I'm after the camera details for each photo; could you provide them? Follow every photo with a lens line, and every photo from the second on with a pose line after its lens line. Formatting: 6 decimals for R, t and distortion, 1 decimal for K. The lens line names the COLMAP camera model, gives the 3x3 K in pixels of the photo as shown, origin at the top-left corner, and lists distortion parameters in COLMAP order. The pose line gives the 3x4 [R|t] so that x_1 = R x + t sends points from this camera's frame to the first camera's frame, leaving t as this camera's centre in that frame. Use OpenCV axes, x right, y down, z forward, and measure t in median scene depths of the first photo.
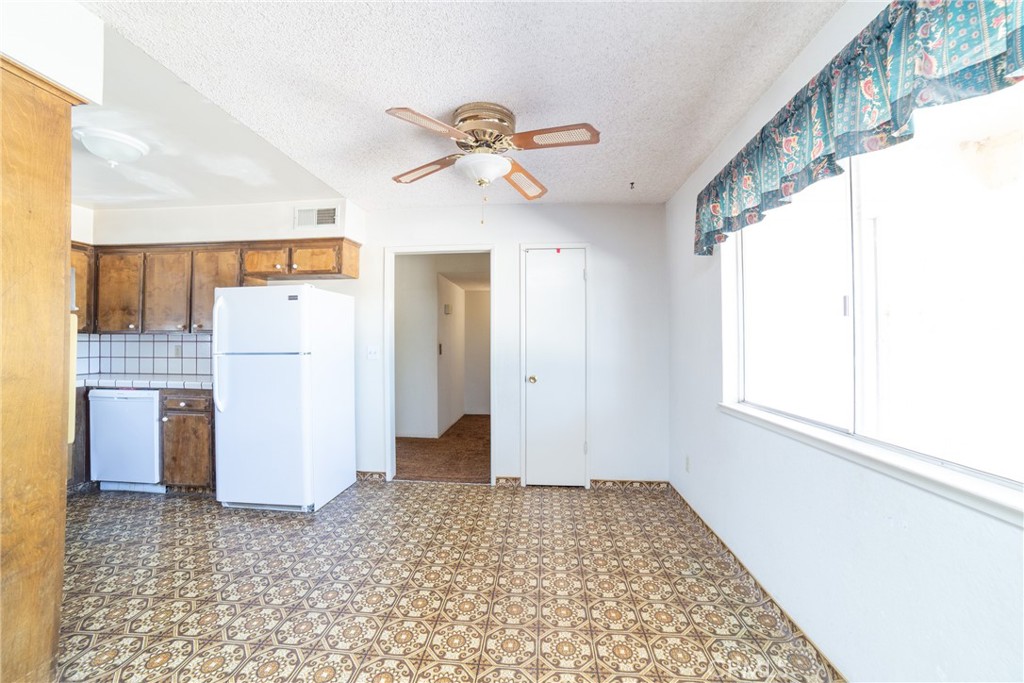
lens RADIAL K [[404.1, 0, 512.5], [0, 404.1, 336.3], [0, 0, 1]] dist [-0.079706, 0.030951]
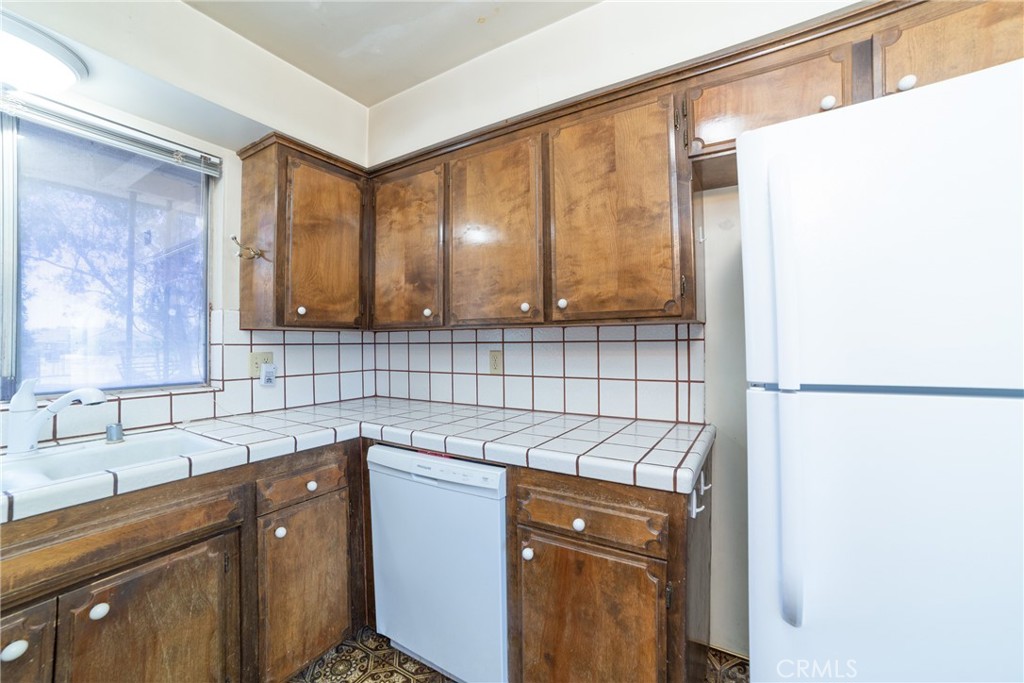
lens RADIAL K [[404.1, 0, 512.5], [0, 404.1, 336.3], [0, 0, 1]] dist [-0.079706, 0.030951]
pose [[0.896643, -0.017589, -0.442404, -0.721006], [0.016601, 0.999844, -0.006106, 0.010306], [0.442443, -0.001870, 0.896795, 0.635670]]
